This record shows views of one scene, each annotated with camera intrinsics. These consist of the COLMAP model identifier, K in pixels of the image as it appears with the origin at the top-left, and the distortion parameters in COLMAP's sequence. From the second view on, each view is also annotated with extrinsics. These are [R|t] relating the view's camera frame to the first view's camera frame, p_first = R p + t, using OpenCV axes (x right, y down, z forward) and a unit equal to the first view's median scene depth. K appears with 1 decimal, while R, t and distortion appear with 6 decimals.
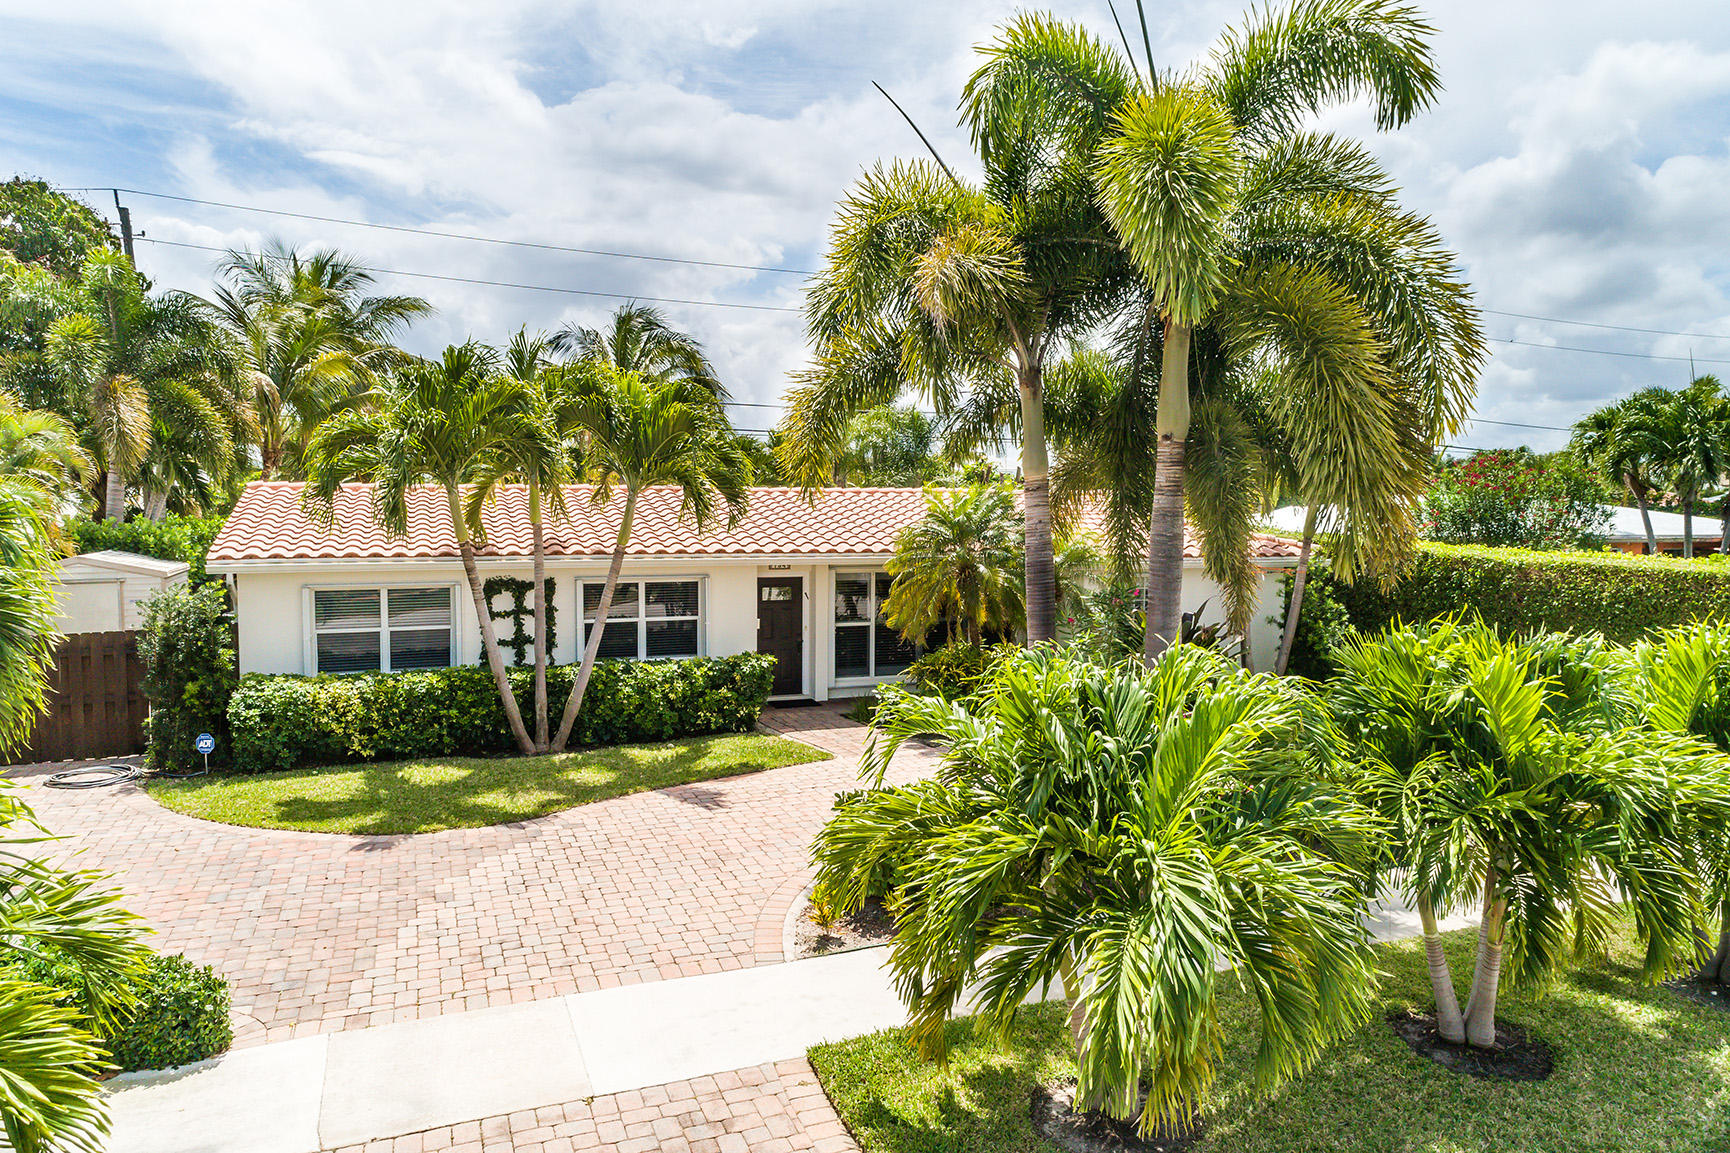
lens RADIAL K [[1150.1, 0, 858.9], [0, 1150.1, 575.5], [0, 0, 1]] dist [0.019641, 0.006394]
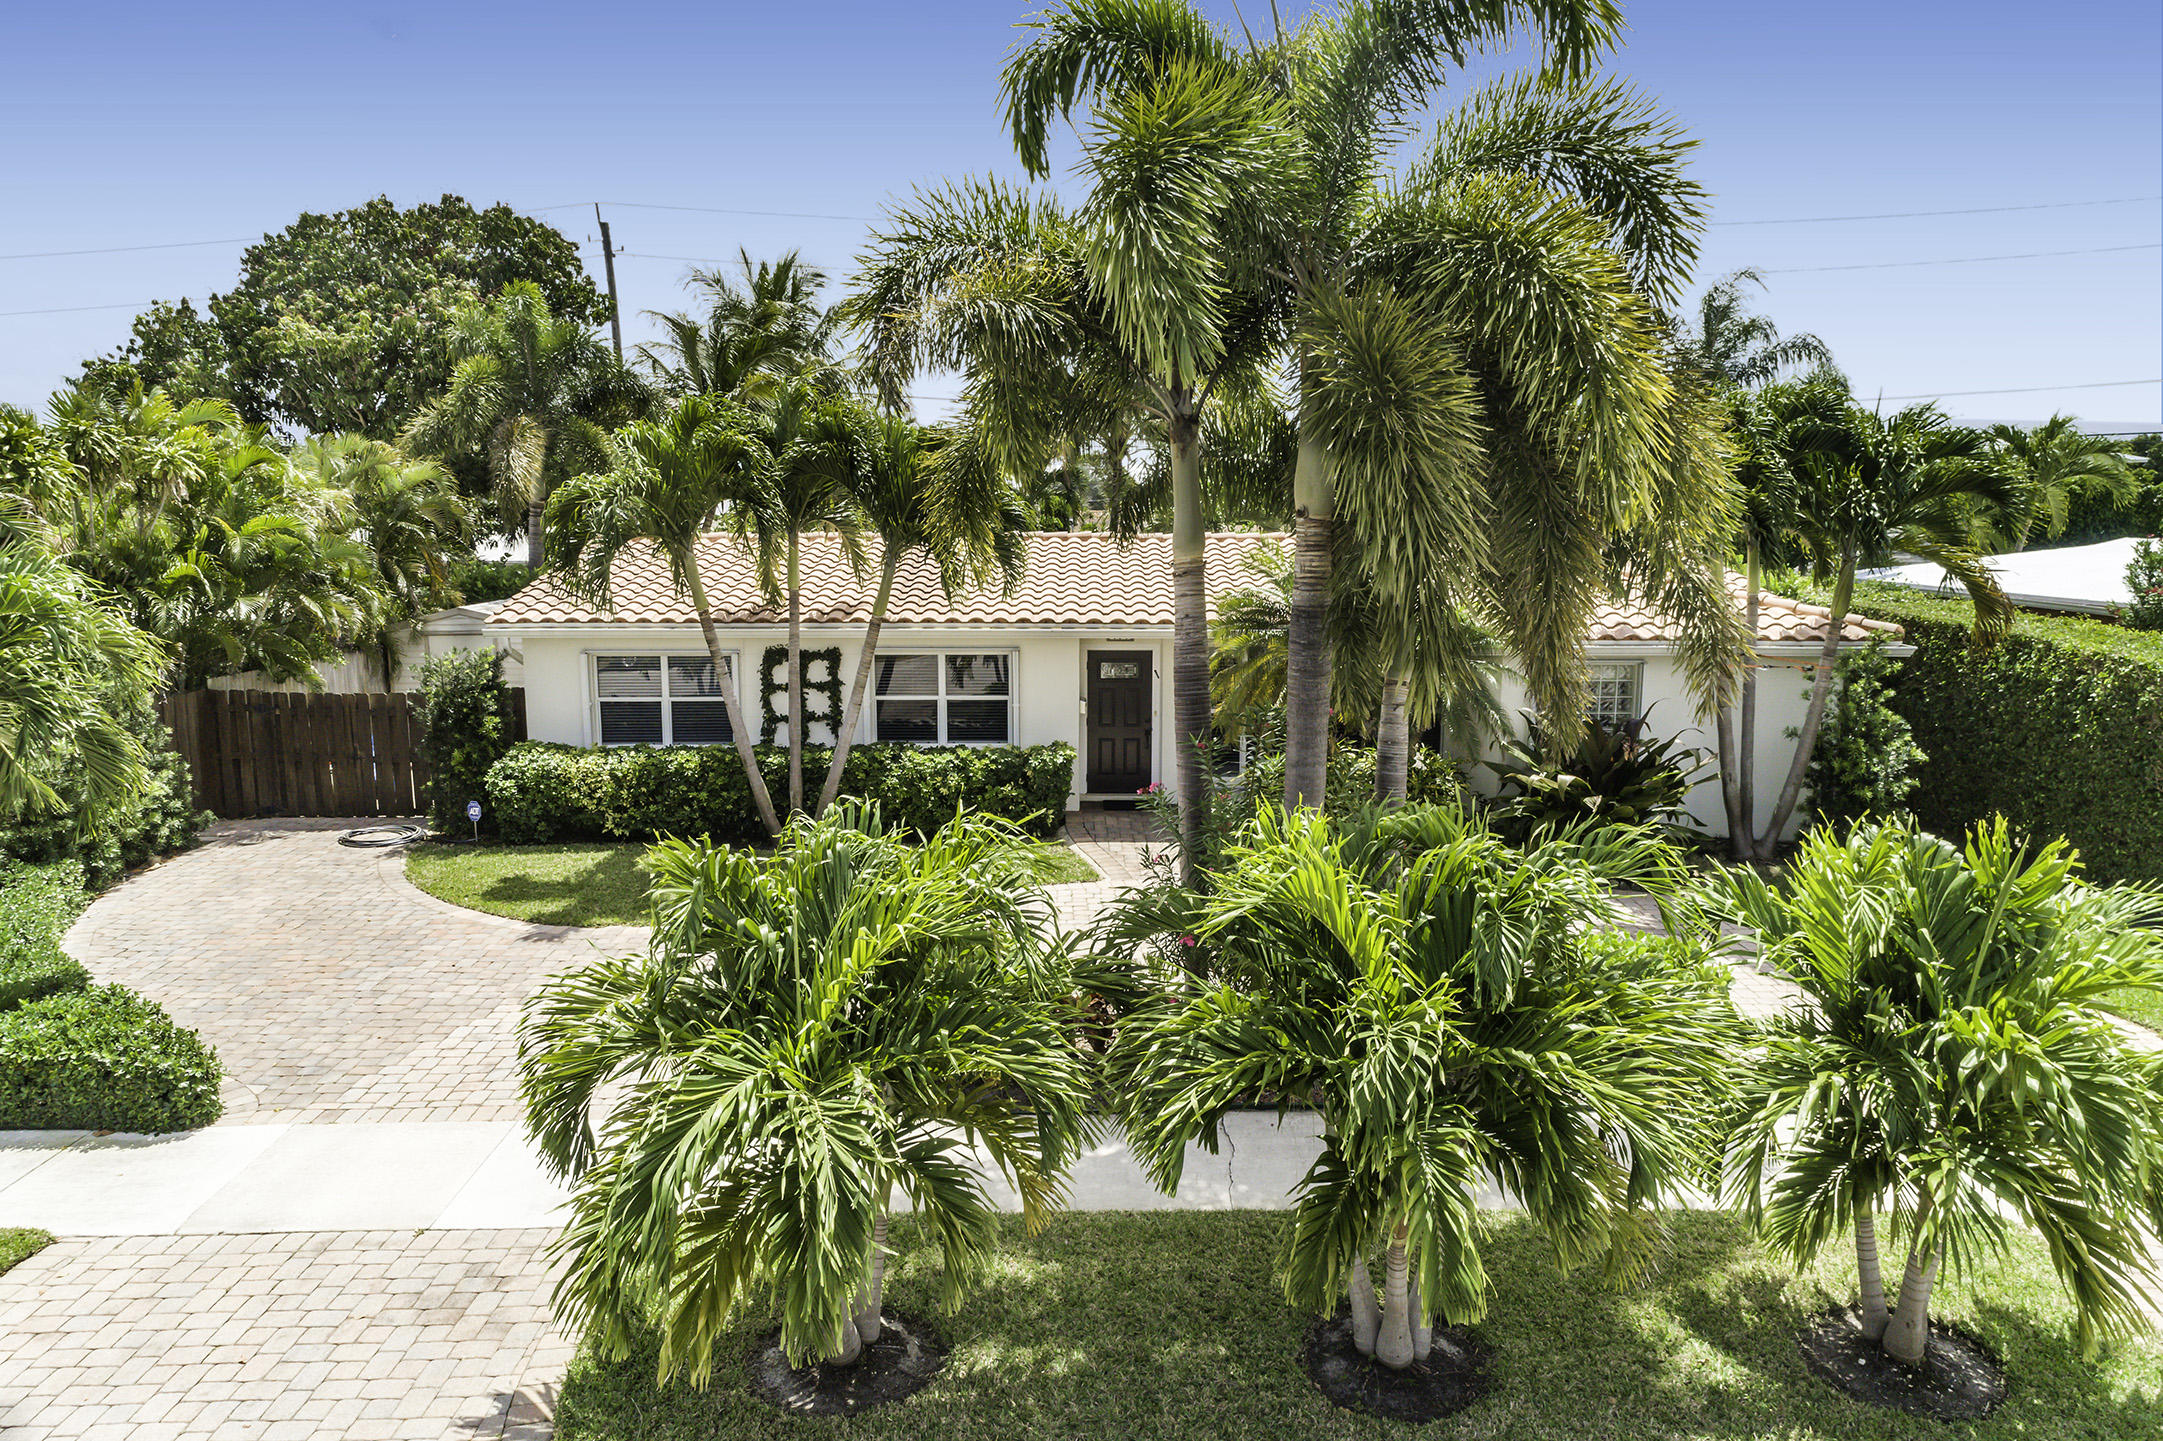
lens RADIAL K [[1438.0, 0, 1073.9], [0, 1438.0, 719.2], [0, 0, 1]] dist [0.019641, 0.006394]
pose [[0.931865, 0.047821, -0.359639, 0.318709], [-0.018202, 0.996189, 0.085299, -0.043026], [0.362348, -0.072941, 0.929184, 0.040630]]
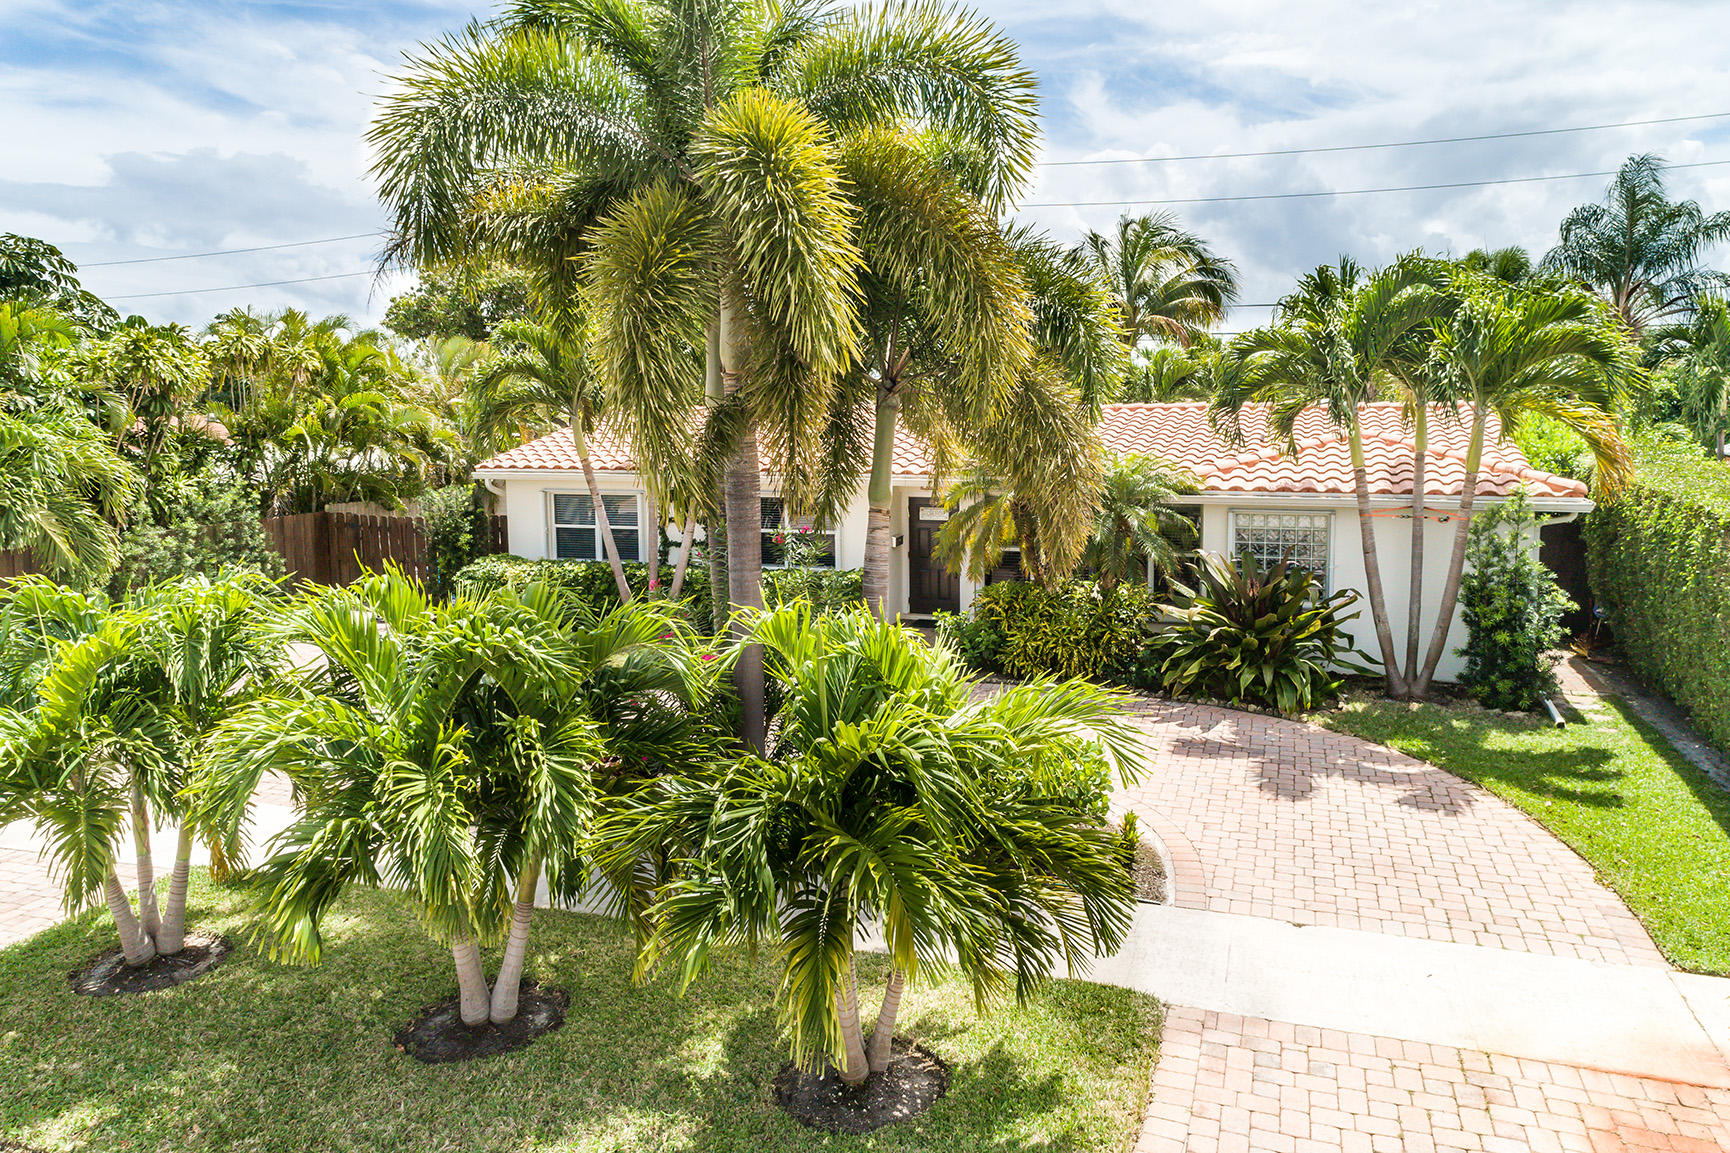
lens RADIAL K [[1169.0, 0, 954.3], [0, 1169.0, 575.6], [0, 0, 1]] dist [0.005319, 0.001912]
pose [[0.781730, 0.080770, -0.618364, 0.692863], [-0.028032, 0.995126, 0.094545, -0.032342], [0.622987, -0.056574, 0.780184, 0.250395]]
